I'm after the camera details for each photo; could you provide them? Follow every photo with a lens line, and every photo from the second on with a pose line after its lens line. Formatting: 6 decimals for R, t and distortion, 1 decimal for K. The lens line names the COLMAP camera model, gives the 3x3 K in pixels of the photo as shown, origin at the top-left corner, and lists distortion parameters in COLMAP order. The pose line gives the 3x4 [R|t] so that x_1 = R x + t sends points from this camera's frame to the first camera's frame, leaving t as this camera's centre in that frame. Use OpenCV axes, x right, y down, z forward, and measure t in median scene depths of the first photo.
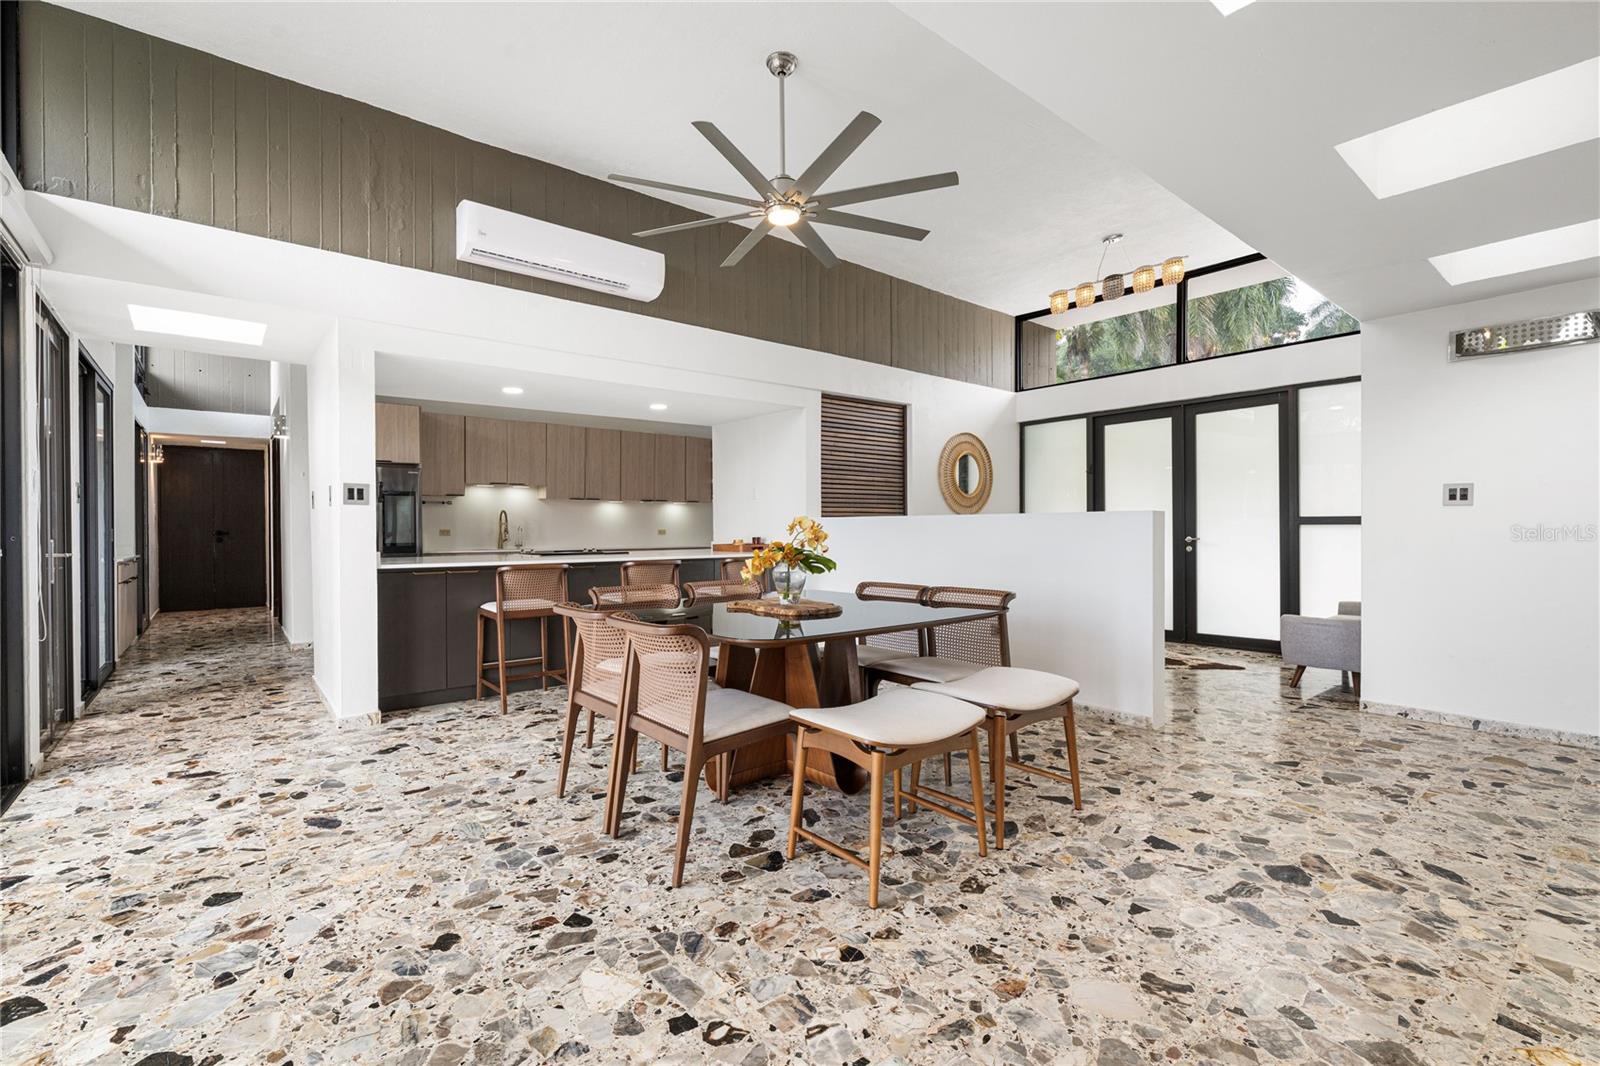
lens RADIAL K [[722.9, 0, 795.6], [0, 722.9, 530.9], [0, 0, 1]] dist [0.000071, -0.000809]
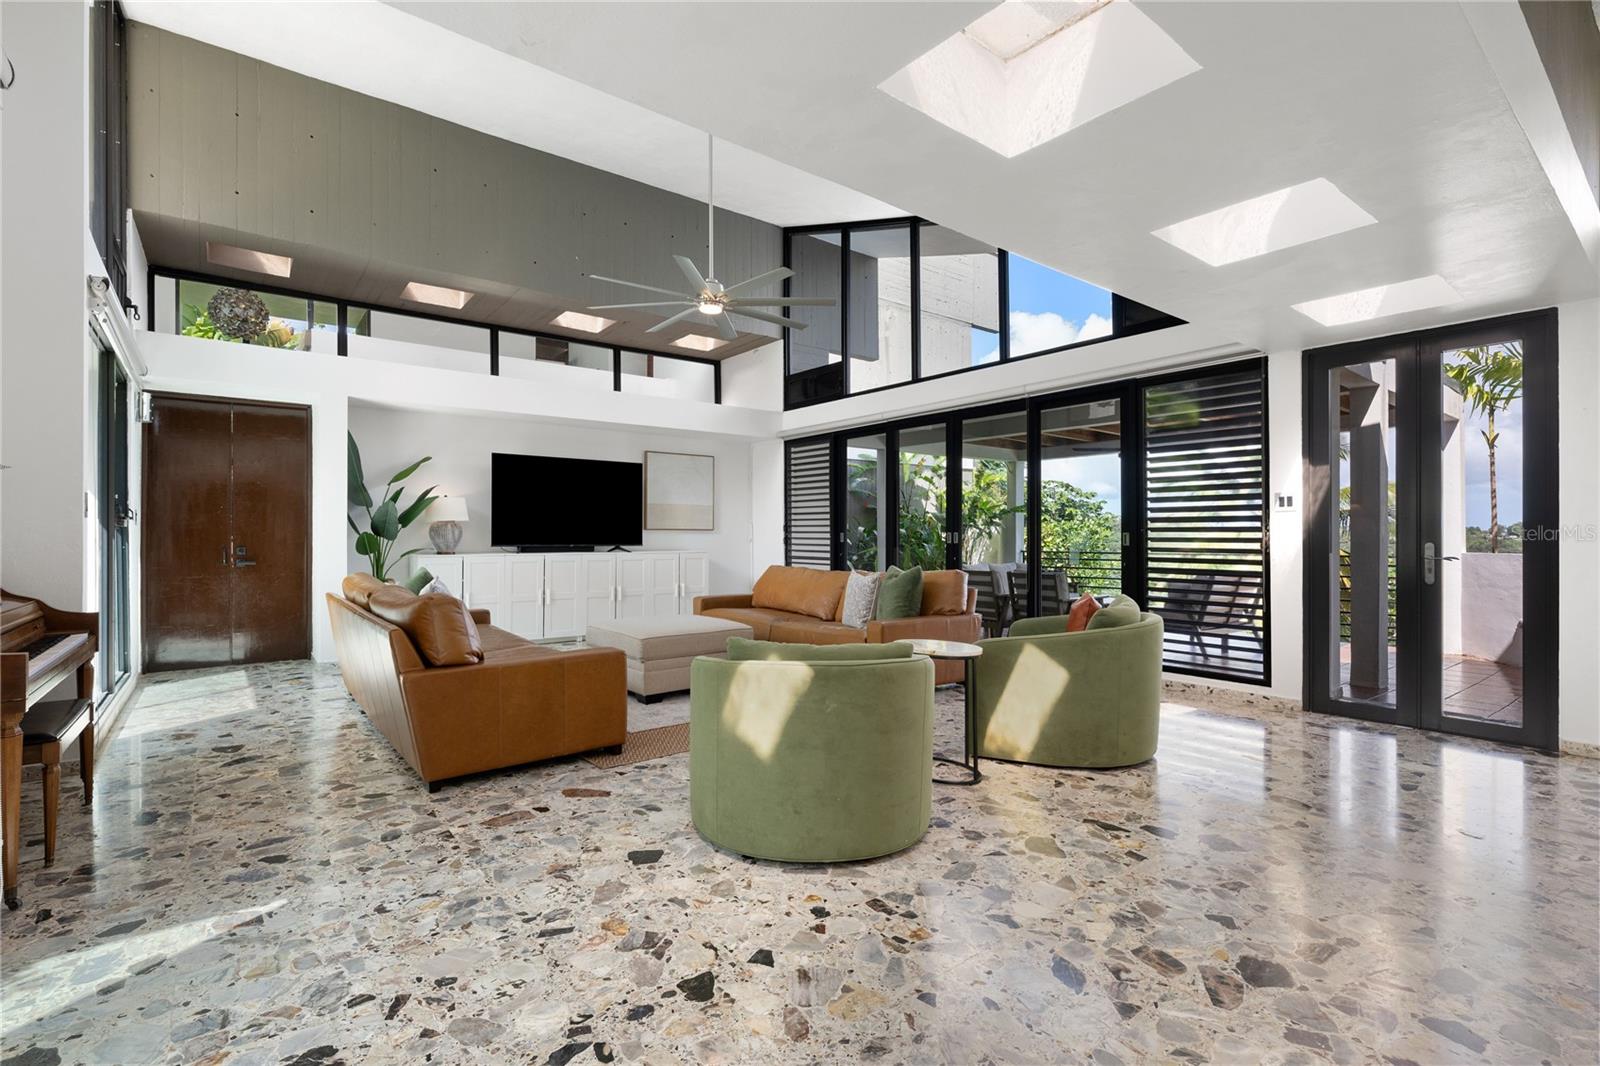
lens RADIAL K [[722.9, 0, 814.7], [0, 722.9, 537.3], [0, 0, 1]] dist [0.000071, -0.000809]
pose [[-0.999745, 0.004503, 0.022130, 0.779234], [0.004651, 0.999967, 0.006609, -0.015230], [-0.022100, 0.006710, -0.999733, 1.216512]]
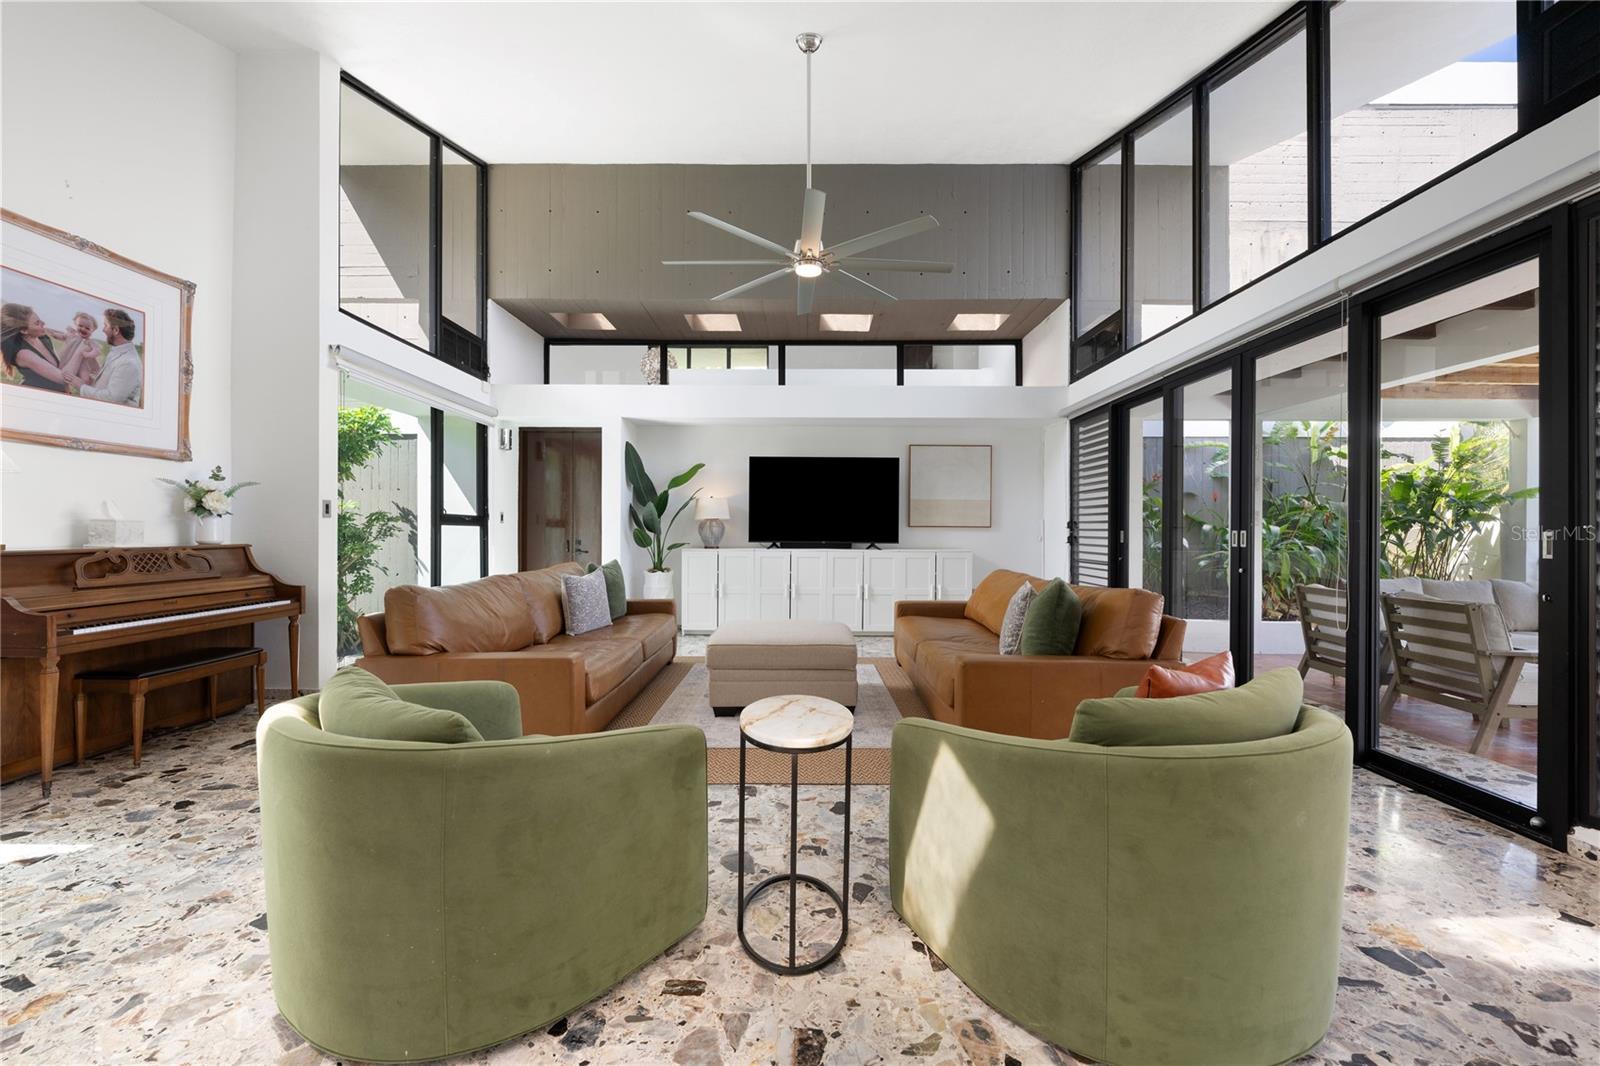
lens RADIAL K [[666.2, 0, 793.7], [0, 666.2, 531.2], [0, 0, 1]] dist [0.001647, -0.000963]
pose [[-0.768250, 0.001068, 0.640149, 0.267823], [0.000830, 0.999999, -0.000673, -0.011669], [-0.640149, 0.000014, -0.768251, 0.635196]]
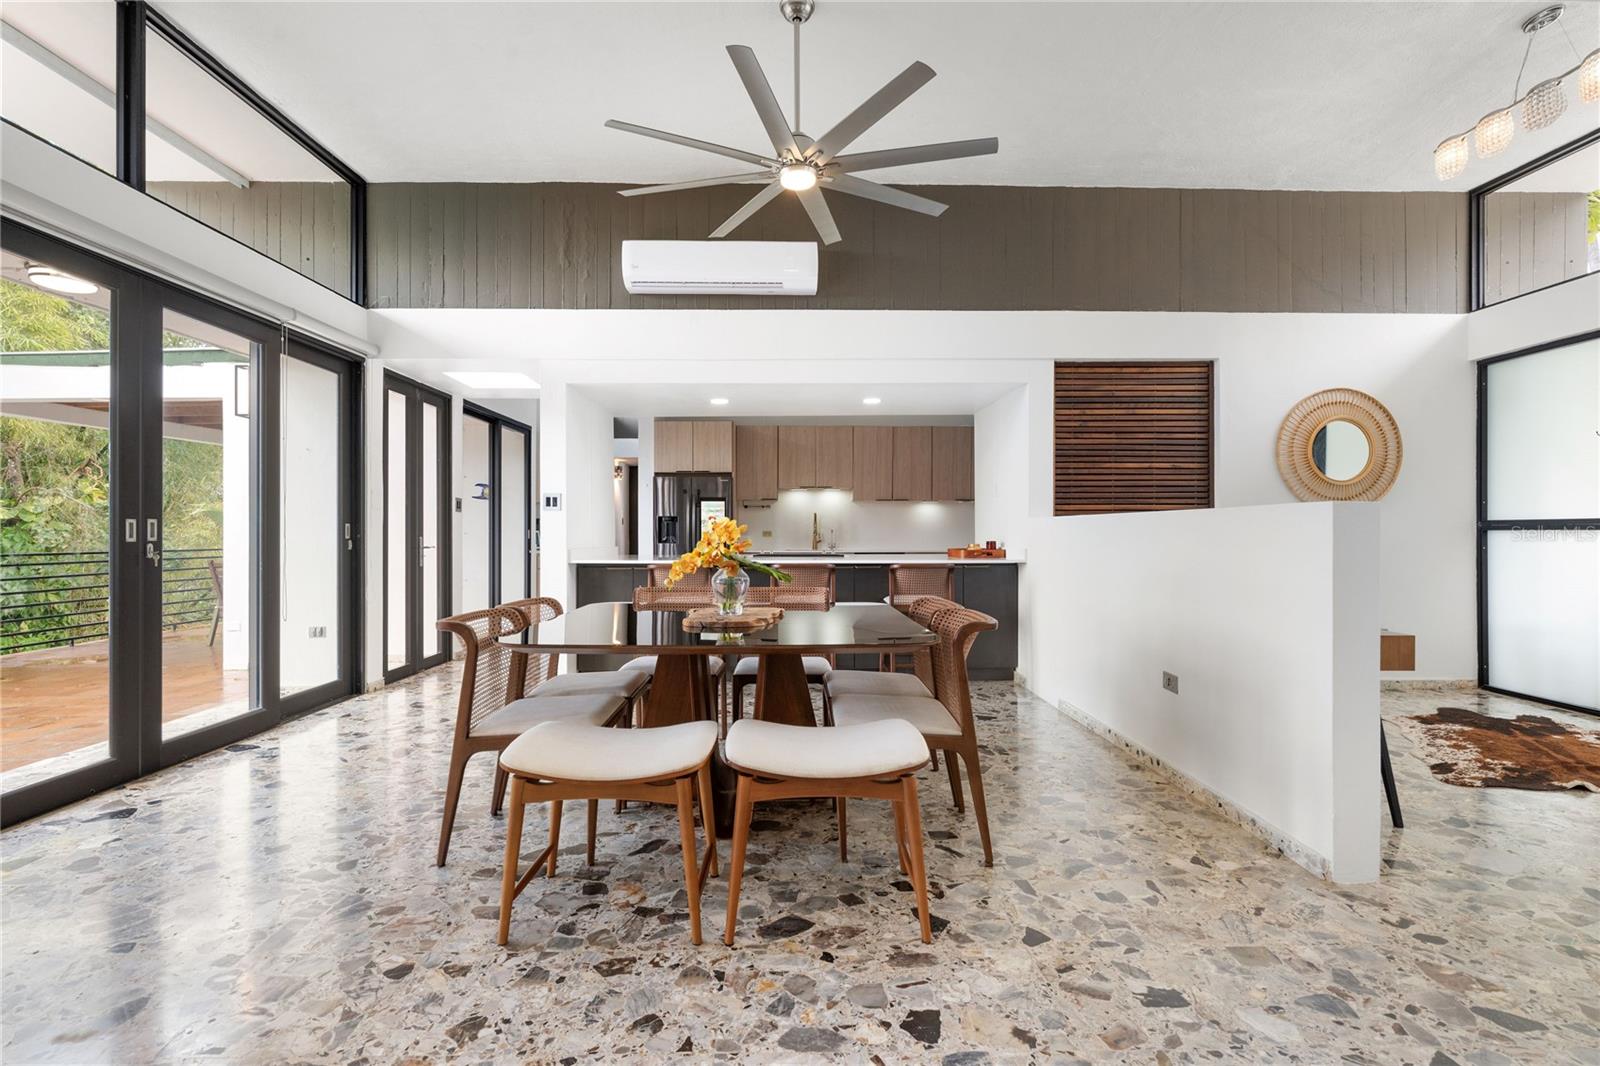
lens RADIAL K [[755.5, 0, 788.9], [0, 755.5, 534.9], [0, 0, 1]] dist [-0.001351, 0.000048]
pose [[0.776992, 0.007240, -0.629468, 0.610705], [-0.004725, 0.999973, 0.005670, -0.004688], [0.629492, -0.001431, 0.777006, 0.296452]]
